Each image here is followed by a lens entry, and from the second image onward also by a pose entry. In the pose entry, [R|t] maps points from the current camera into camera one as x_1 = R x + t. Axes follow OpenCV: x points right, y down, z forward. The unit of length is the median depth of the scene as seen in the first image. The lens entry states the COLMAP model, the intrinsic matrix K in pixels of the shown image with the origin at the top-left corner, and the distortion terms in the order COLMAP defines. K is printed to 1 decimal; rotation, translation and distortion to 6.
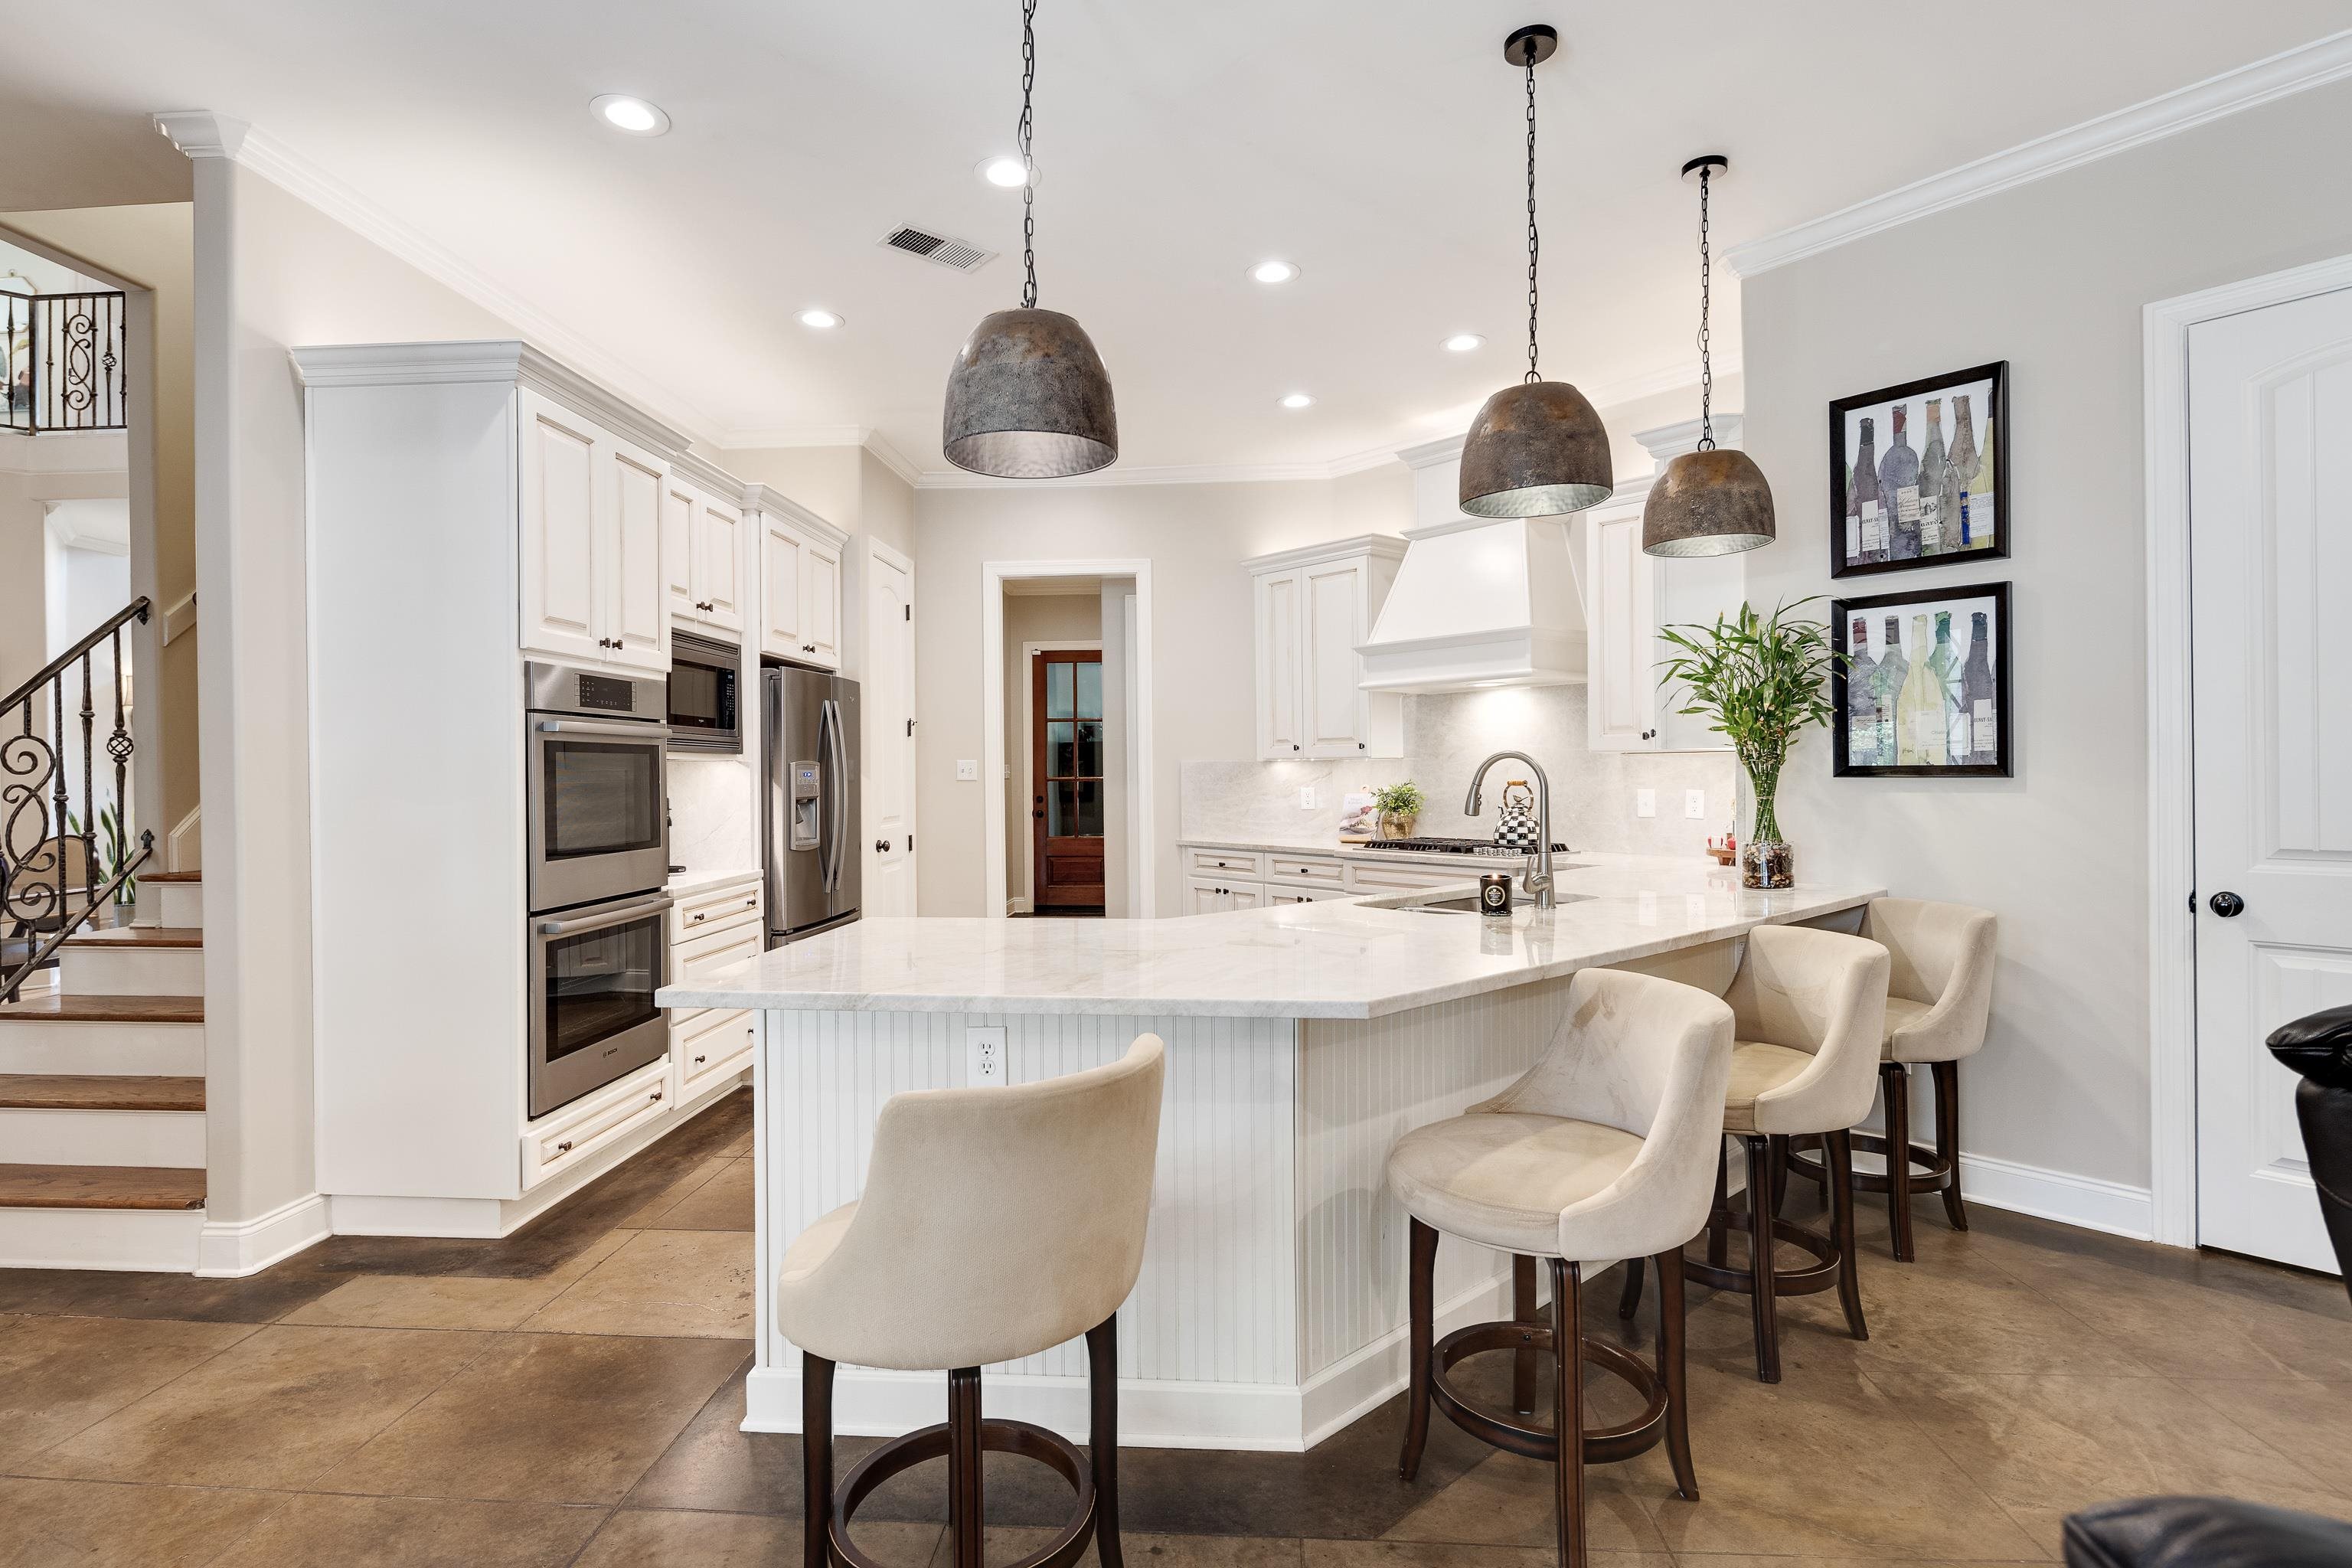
lens RADIAL K [[1137.5, 0, 1147.5], [0, 1137.5, 775.9], [0, 0, 1]] dist [0.001988, -0.001656]
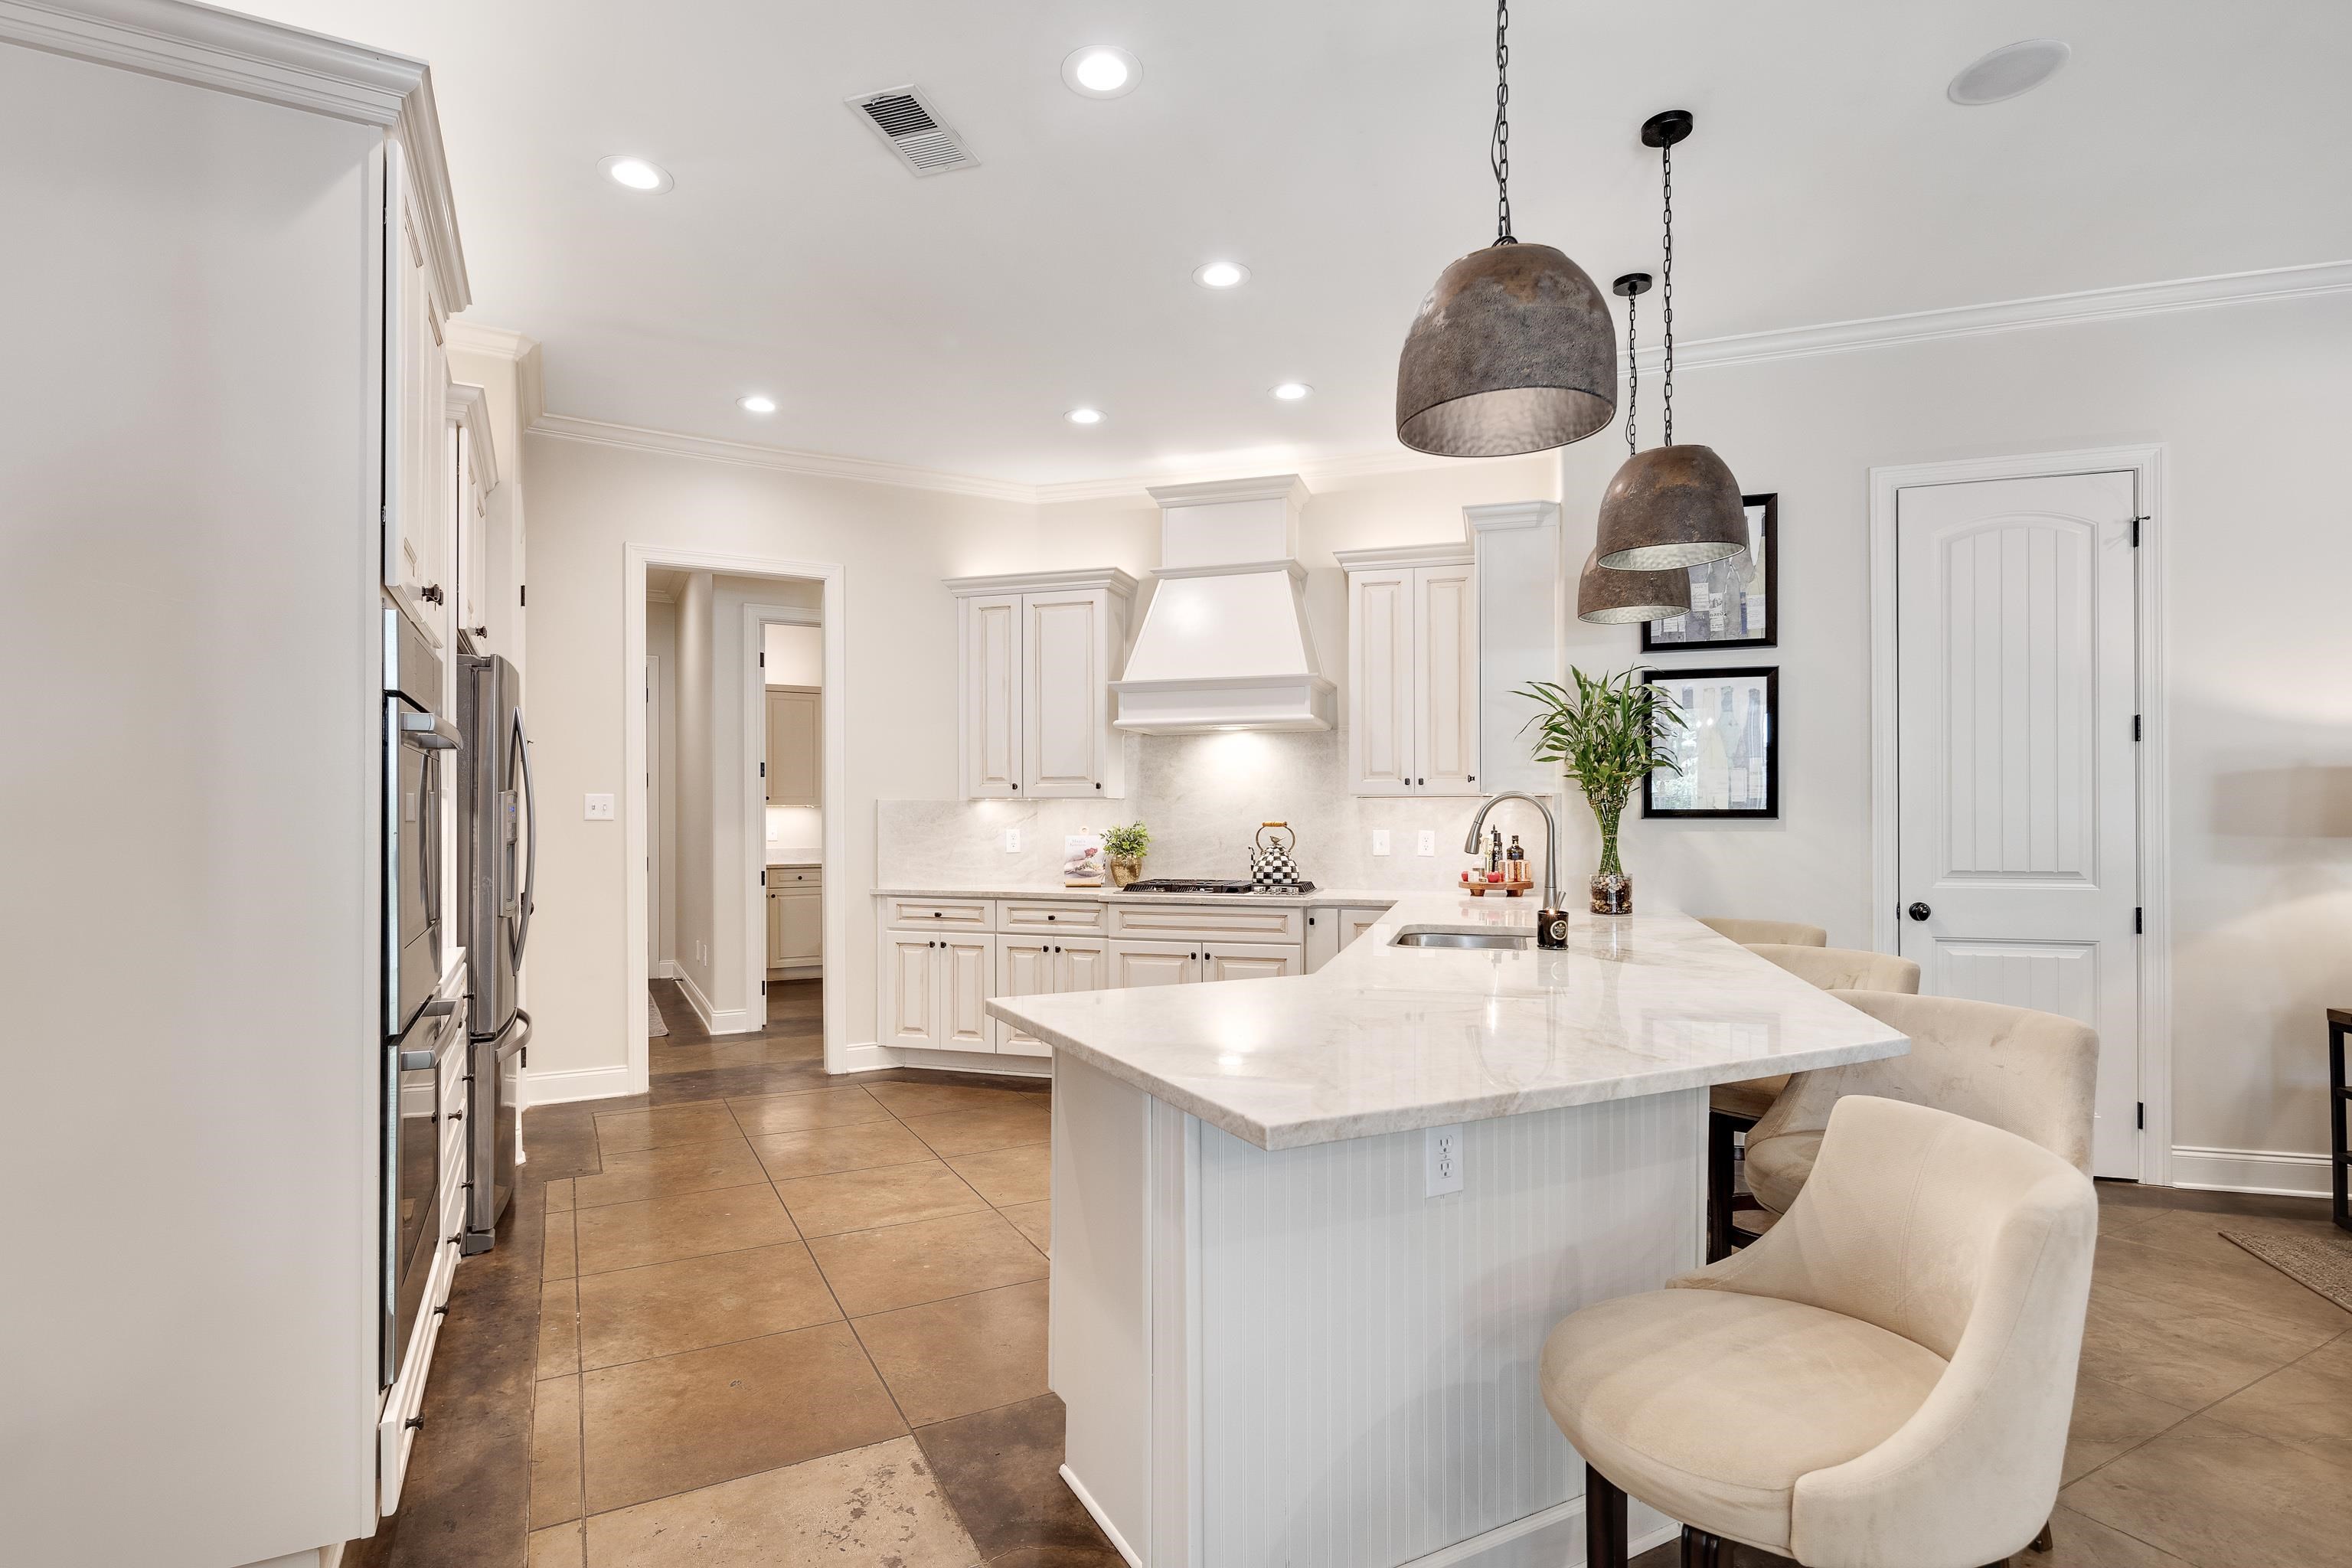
lens RADIAL K [[1137.5, 0, 1177.3], [0, 1137.5, 812.9], [0, 0, 1]] dist [0.001988, -0.001656]
pose [[0.847748, 0.007596, 0.530345, -0.411886], [-0.004612, 0.999965, -0.006951, 0.004955], [-0.530379, 0.003447, 0.847754, 0.230684]]
